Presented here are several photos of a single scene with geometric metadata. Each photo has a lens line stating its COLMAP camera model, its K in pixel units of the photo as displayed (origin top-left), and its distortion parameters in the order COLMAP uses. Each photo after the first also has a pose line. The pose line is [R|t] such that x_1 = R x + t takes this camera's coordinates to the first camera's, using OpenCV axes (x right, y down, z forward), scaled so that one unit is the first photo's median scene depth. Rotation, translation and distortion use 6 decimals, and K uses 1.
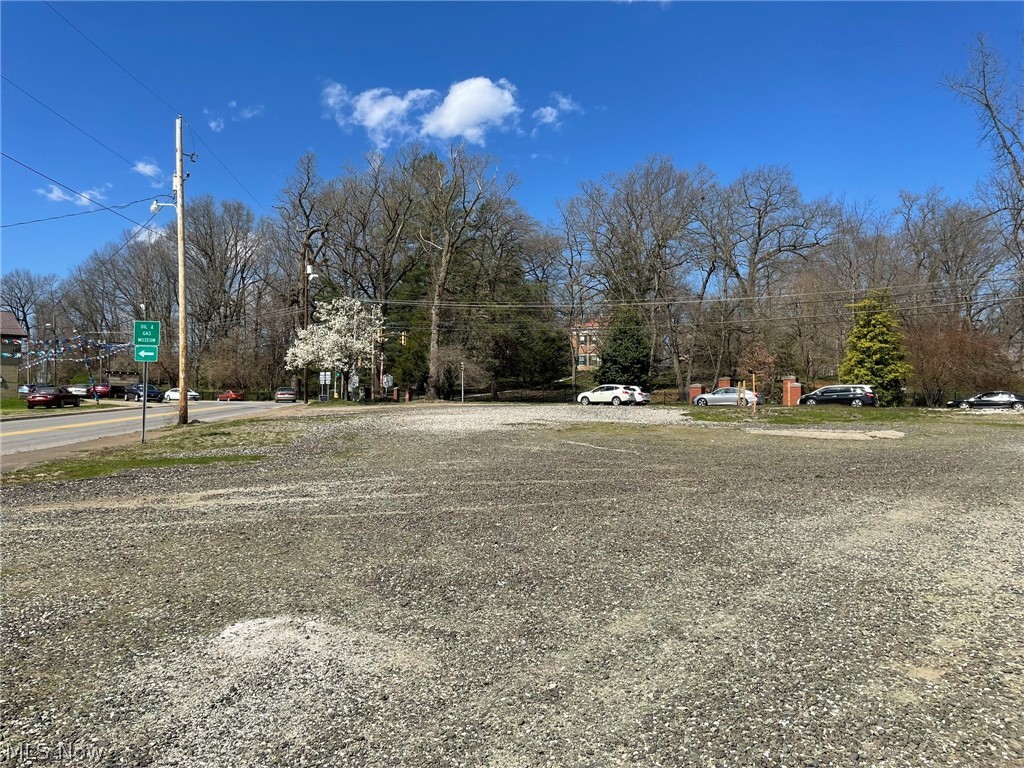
lens RADIAL K [[767.6, 0, 514.7], [0, 767.6, 380.0], [0, 0, 1]] dist [0.096835, -0.124461]
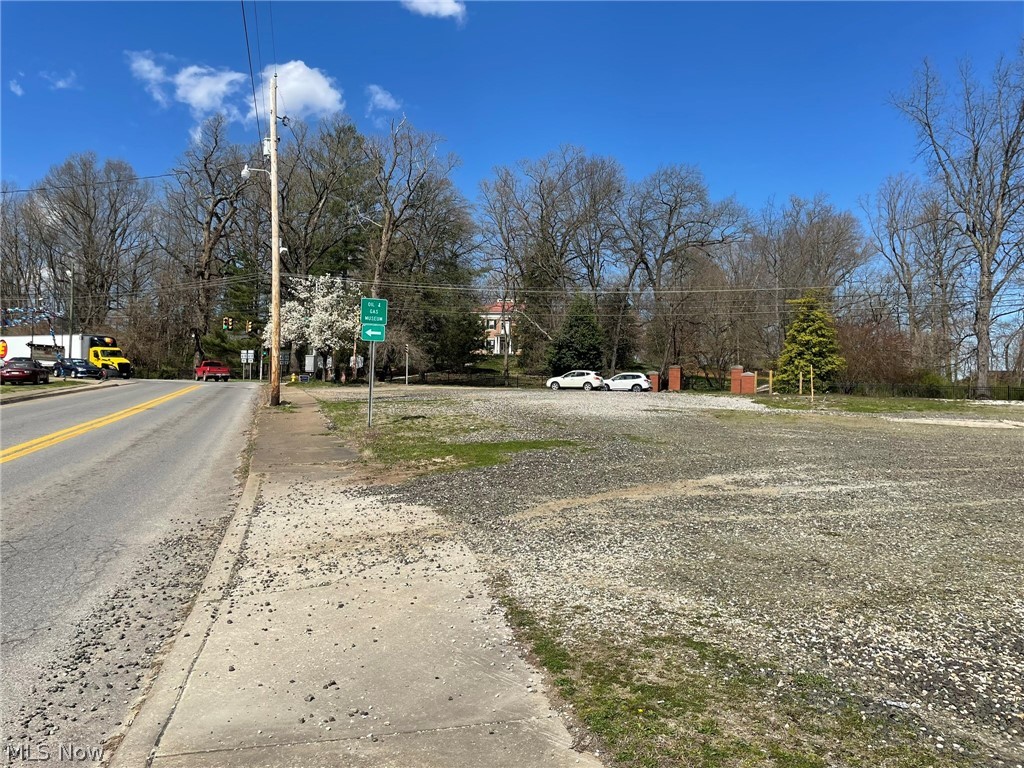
lens RADIAL K [[767.6, 0, 505.5], [0, 767.6, 376.5], [0, 0, 1]] dist [0.096835, -0.124461]
pose [[0.983075, 0.018916, 0.182226, -0.153979], [-0.022125, 0.999634, 0.015596, 0.000457], [-0.181864, -0.019363, 0.983133, 0.012156]]
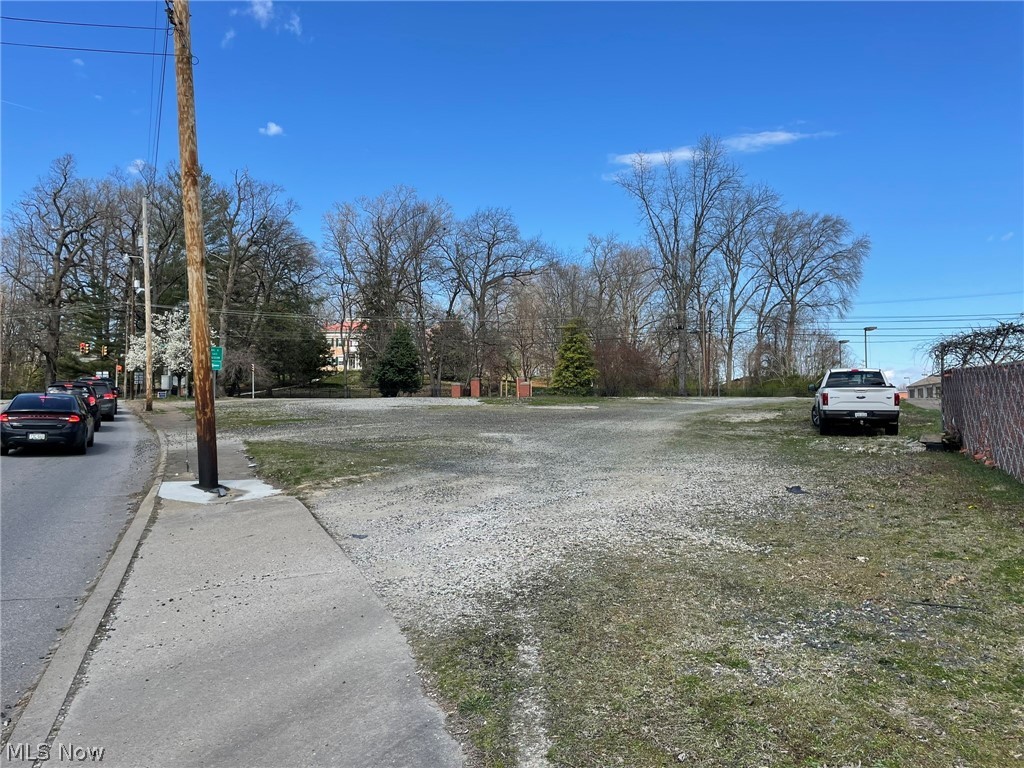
lens RADIAL K [[767.6, 0, 515.6], [0, 767.6, 381.6], [0, 0, 1]] dist [0.096835, -0.124461]
pose [[0.932821, 0.000298, 0.360339, -0.149786], [-0.001678, 0.999992, 0.003519, -0.001691], [-0.360335, -0.003888, 0.932815, -0.278250]]
